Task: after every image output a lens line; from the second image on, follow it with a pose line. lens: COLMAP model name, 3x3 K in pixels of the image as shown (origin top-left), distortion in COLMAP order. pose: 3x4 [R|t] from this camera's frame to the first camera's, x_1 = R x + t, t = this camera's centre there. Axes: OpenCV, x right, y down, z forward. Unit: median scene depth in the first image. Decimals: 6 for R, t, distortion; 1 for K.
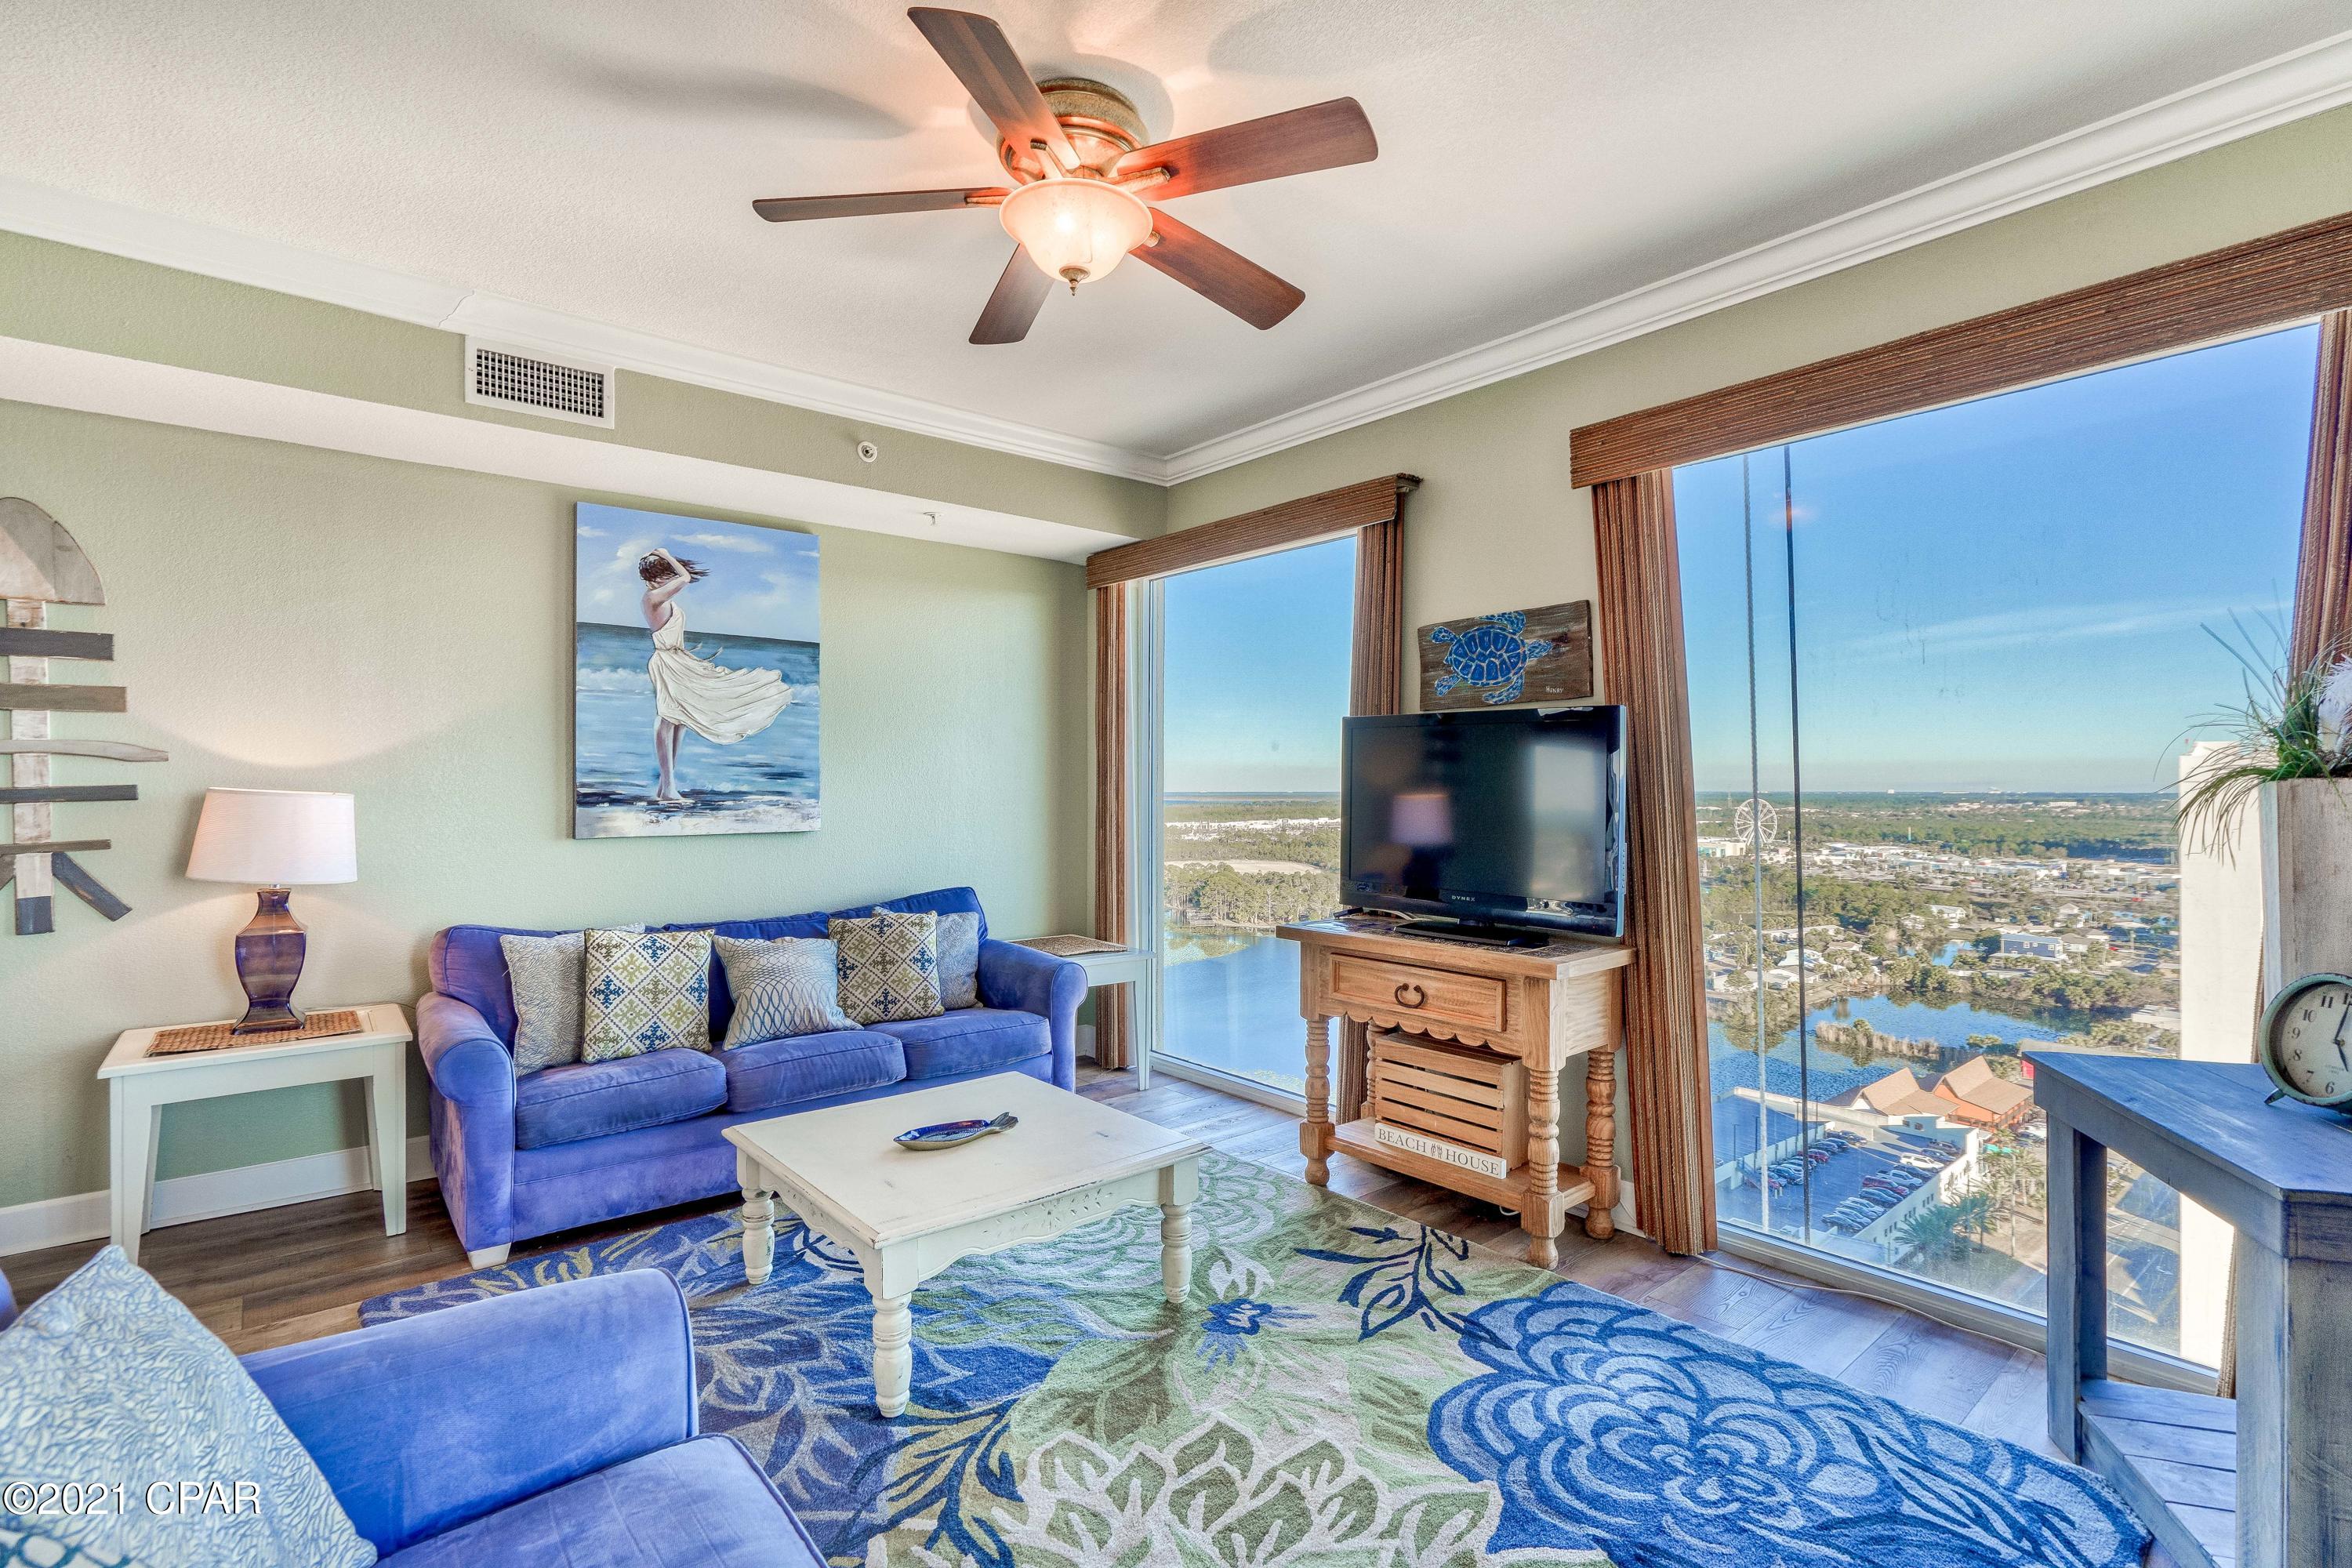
lens RADIAL K [[1116.2, 0, 1145.5], [0, 1116.2, 778.4], [0, 0, 1]] dist [-0.014816, 0.006247]
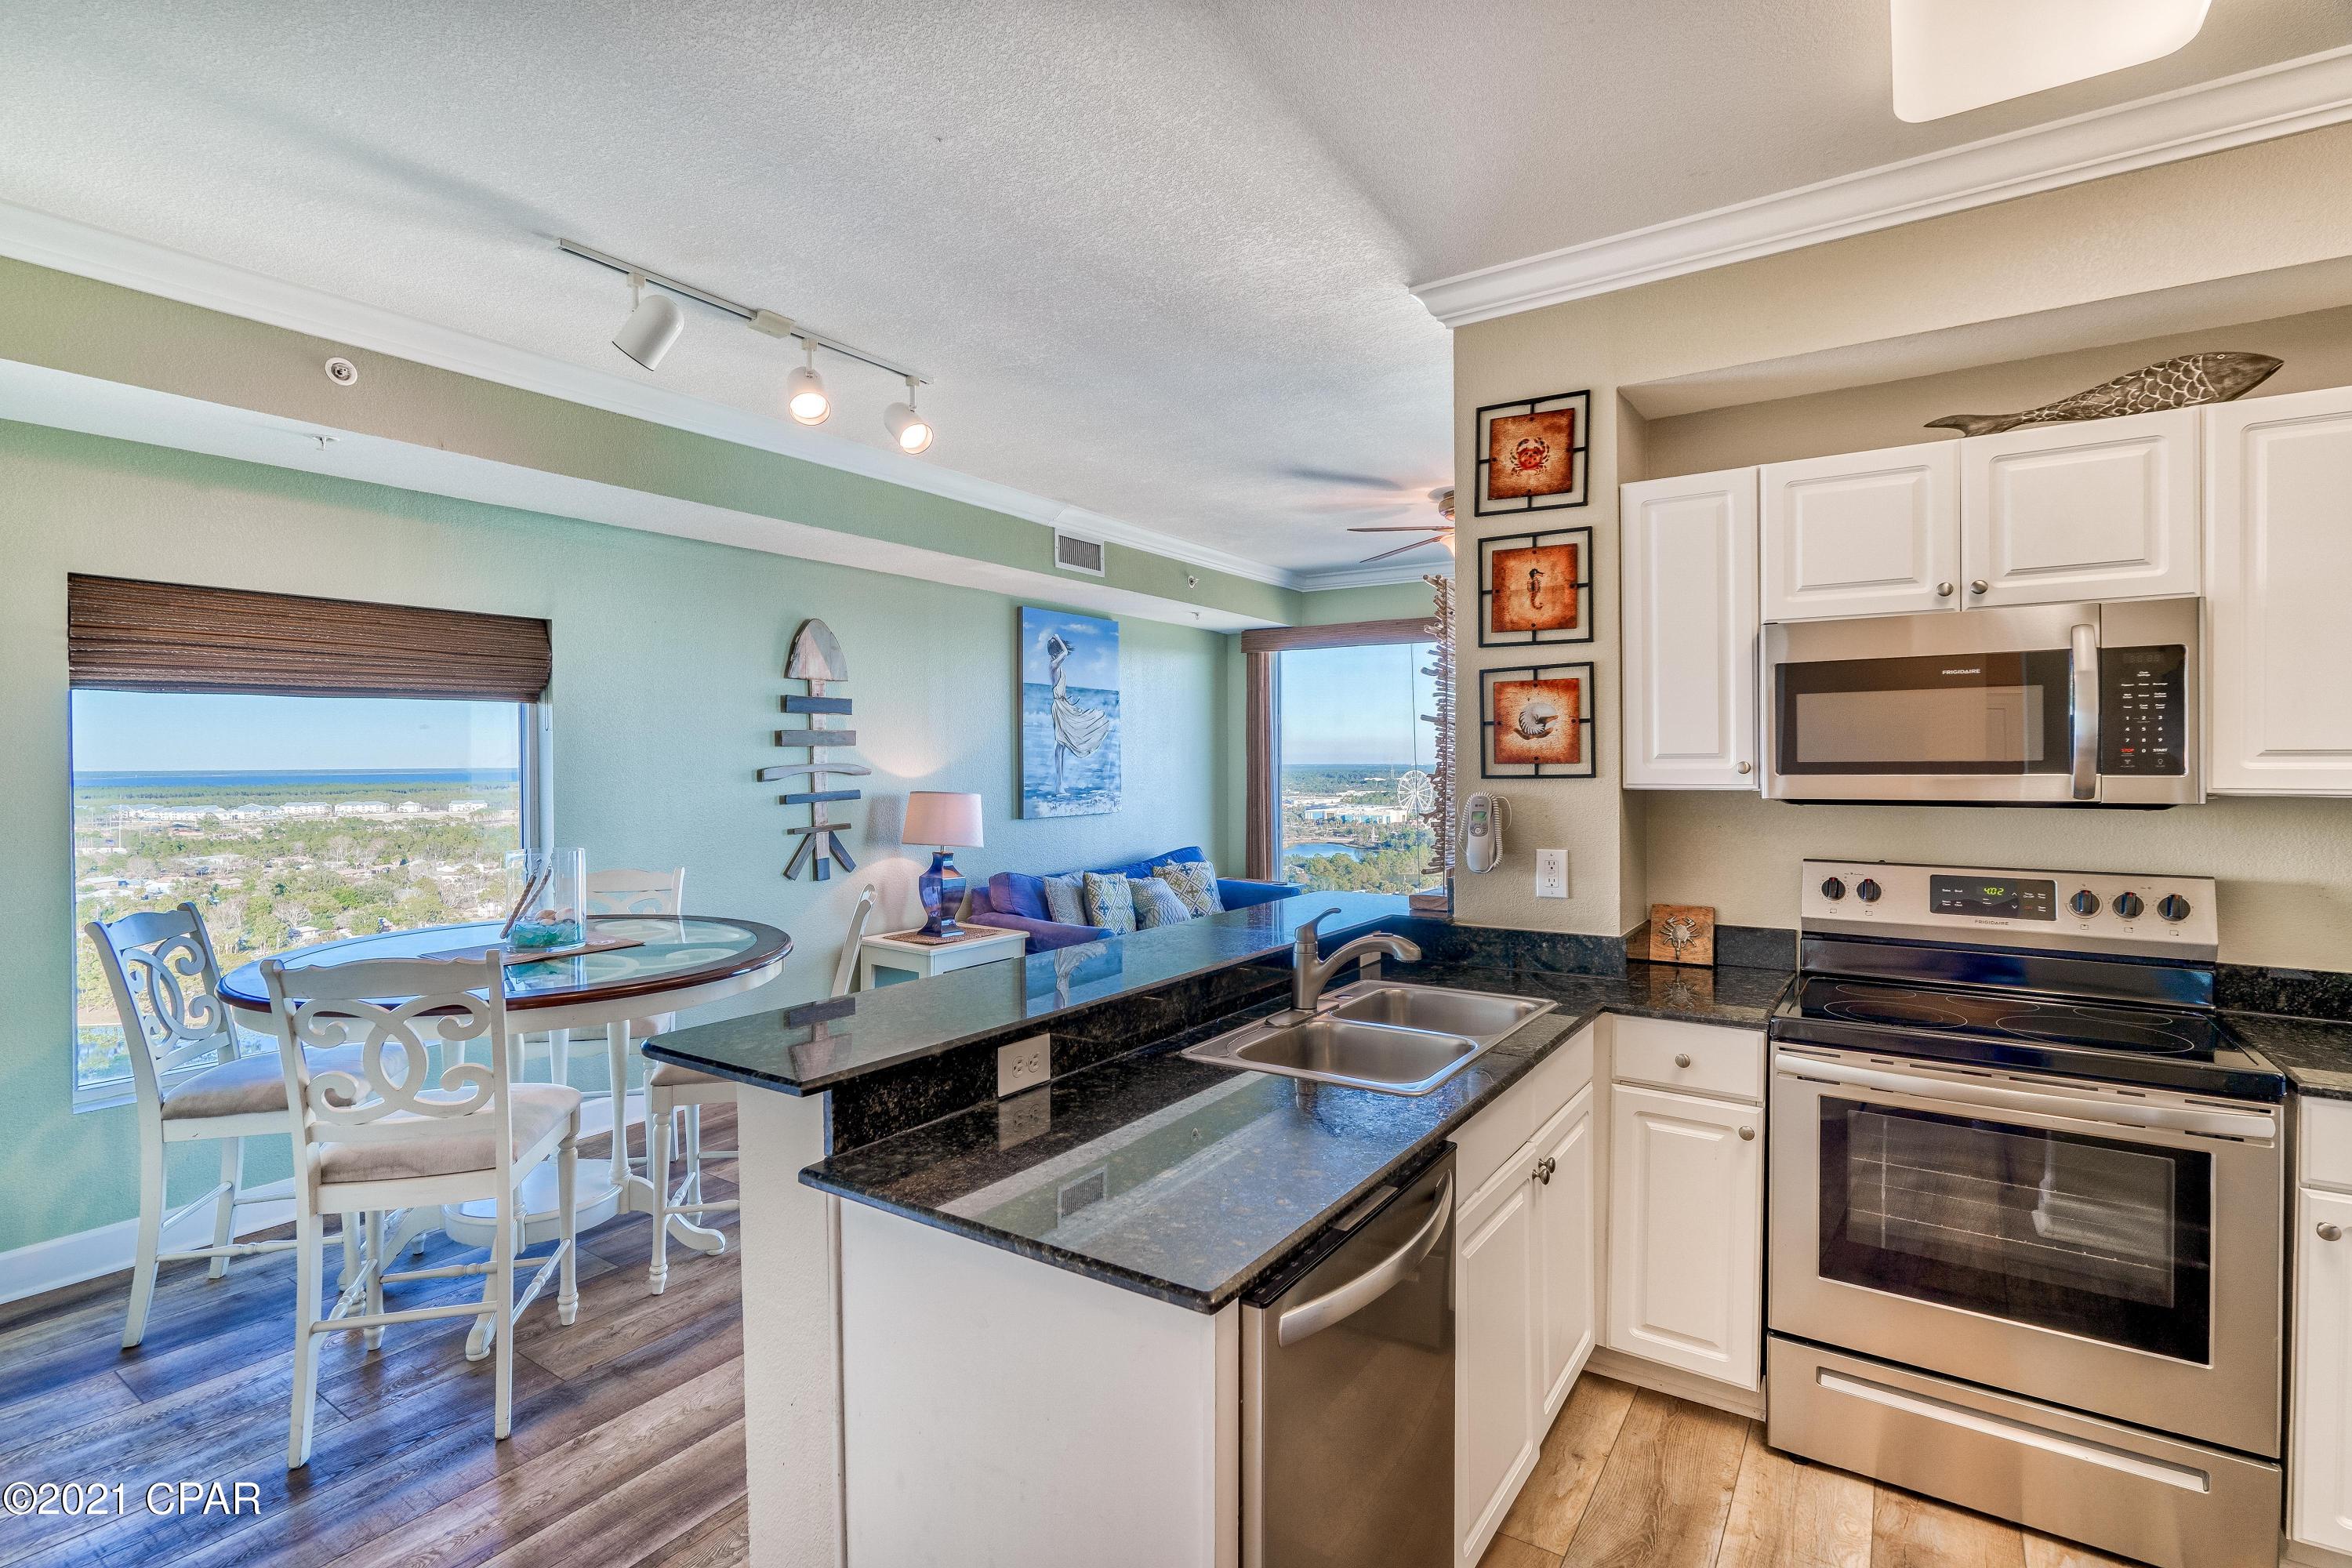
lens RADIAL K [[1116.2, 0, 1166.0], [0, 1116.2, 768.2], [0, 0, 1]] dist [-0.014816, 0.006247]
pose [[0.955657, -0.001732, 0.294475, -0.873449], [-0.002468, 0.999900, 0.013892, -0.045667], [-0.294470, -0.014002, 0.955558, -0.654866]]
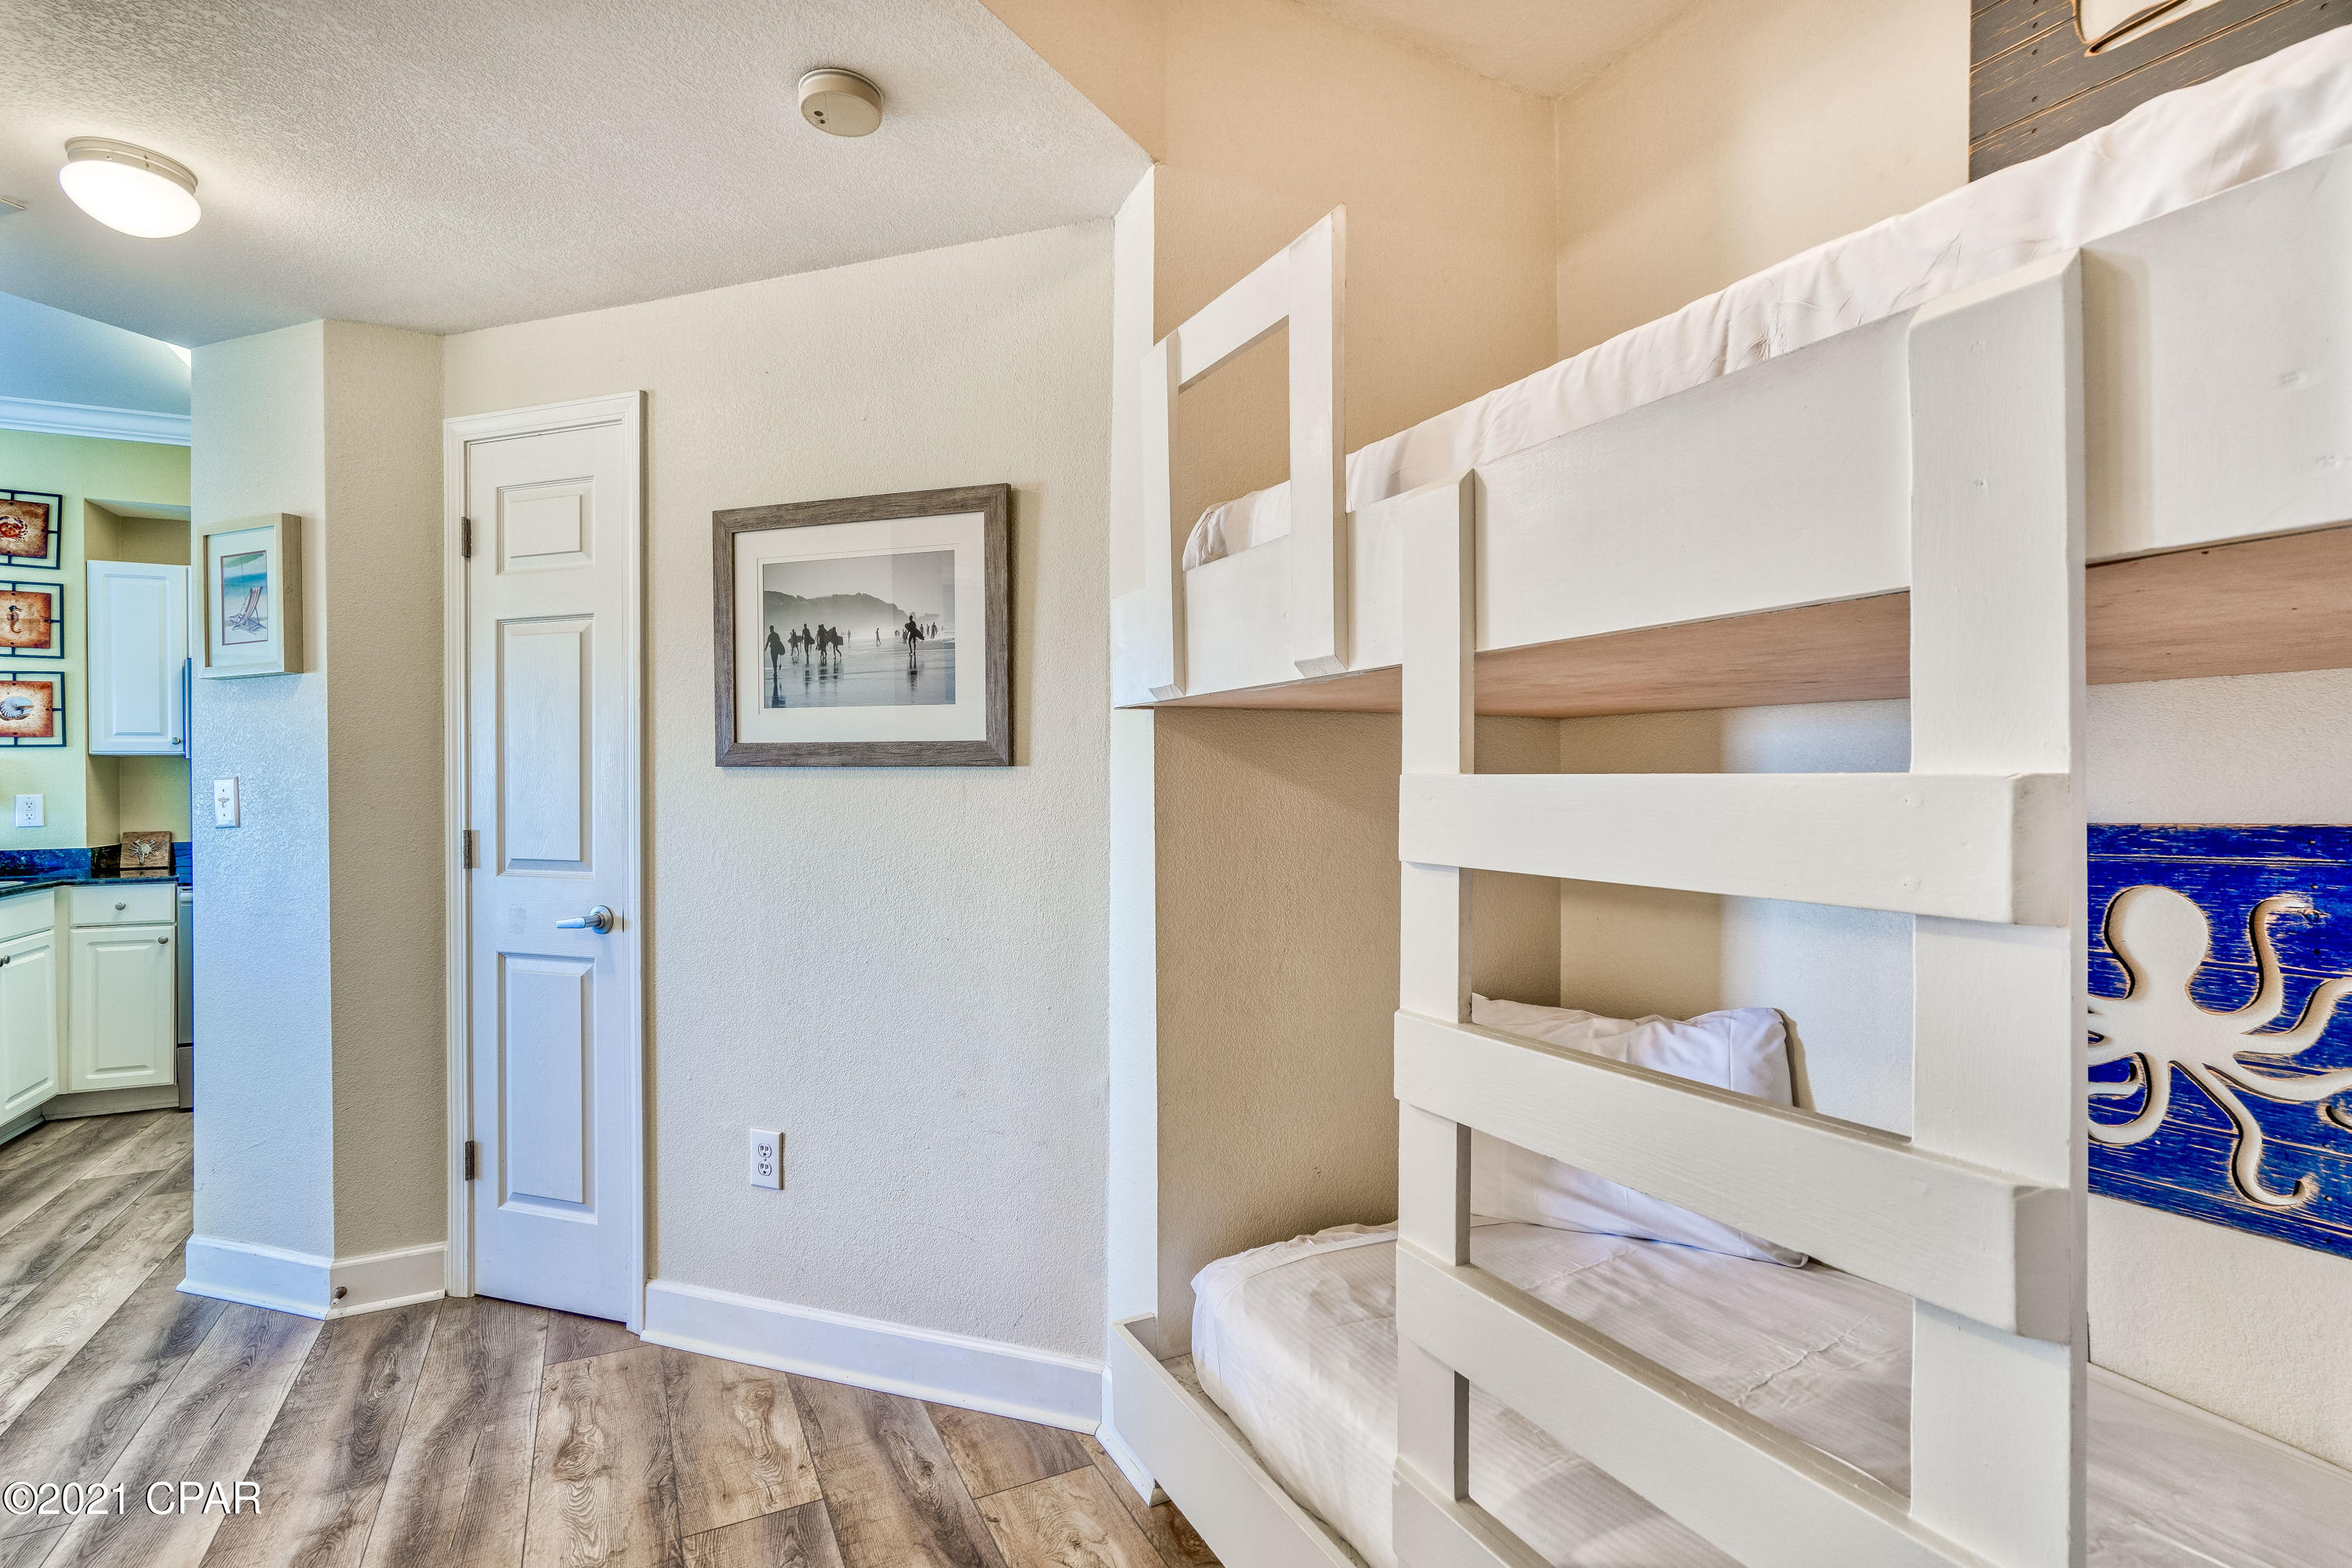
lens RADIAL K [[1090.9, 0, 1164.4], [0, 1090.9, 779.9], [0, 0, 1]] dist [-0.015419, 0.000094]
pose [[0.199697, 0.002352, 0.979855, -1.266514], [-0.002084, 0.999996, -0.001976, 0.008073], [-0.979856, -0.001647, 0.199701, -1.413350]]
